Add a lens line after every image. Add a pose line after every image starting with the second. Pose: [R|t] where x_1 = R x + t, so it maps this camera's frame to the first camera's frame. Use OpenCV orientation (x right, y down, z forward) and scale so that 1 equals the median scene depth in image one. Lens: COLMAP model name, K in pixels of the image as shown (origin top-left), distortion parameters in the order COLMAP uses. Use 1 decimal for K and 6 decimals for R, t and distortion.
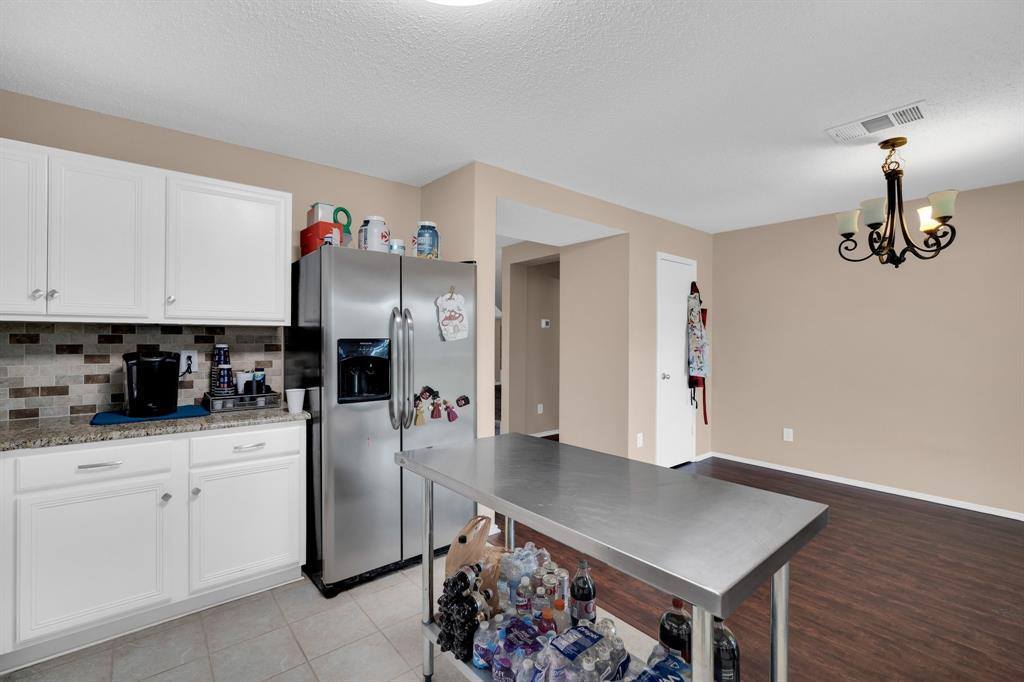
lens RADIAL K [[455.5, 0, 504.6], [0, 455.5, 333.9], [0, 0, 1]] dist [-0.011528, 0.001640]
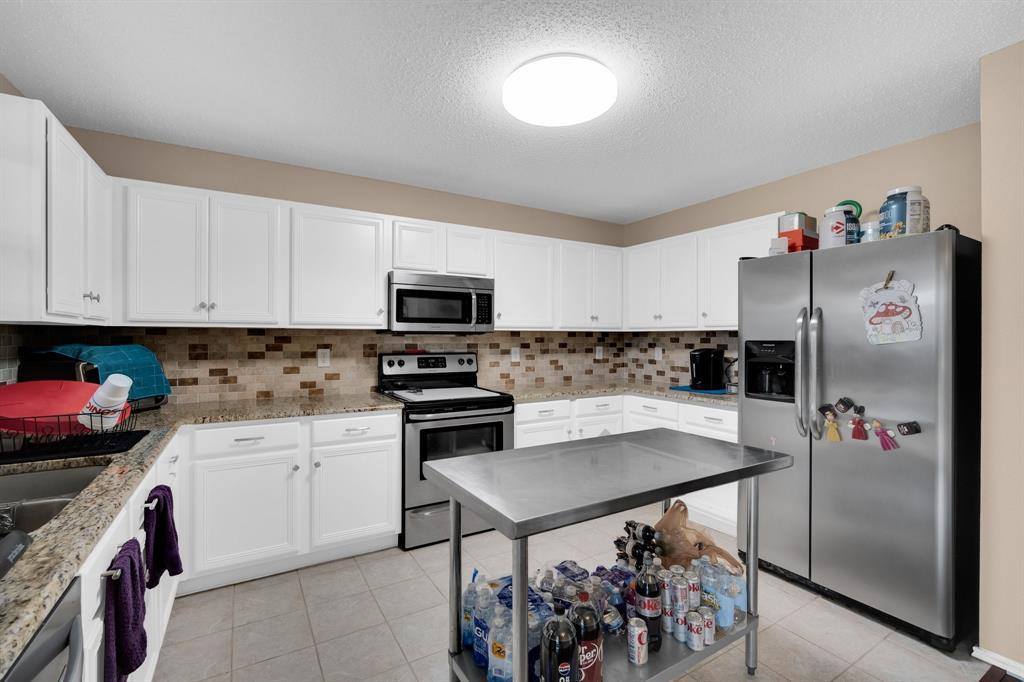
lens RADIAL K [[455.5, 0, 528.6], [0, 455.5, 335.5], [0, 0, 1]] dist [-0.011528, 0.001640]
pose [[-0.133327, -0.010500, -0.991016, 0.725336], [0.000072, 0.999944, -0.010605, 0.009706], [0.991072, -0.001485, -0.133319, 0.527596]]
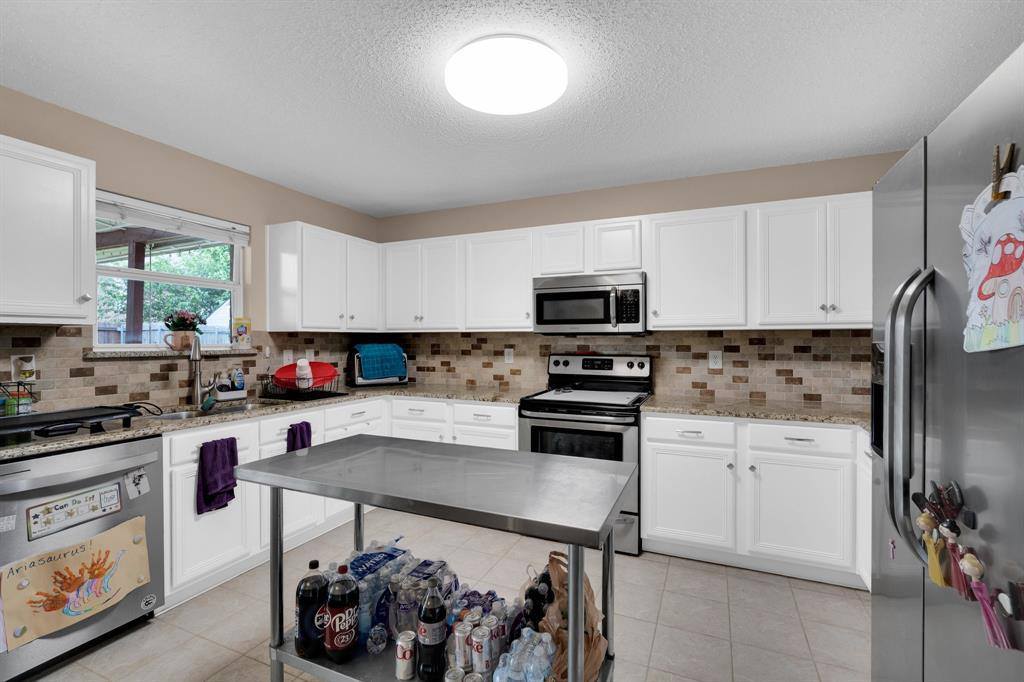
lens RADIAL K [[455.5, 0, 519.4], [0, 455.5, 343.2], [0, 0, 1]] dist [-0.011528, 0.001640]
pose [[-0.890728, -0.000321, -0.454537, 0.277882], [-0.002461, 0.999988, 0.004116, 0.009281], [0.454530, 0.004785, -0.890718, 1.082448]]
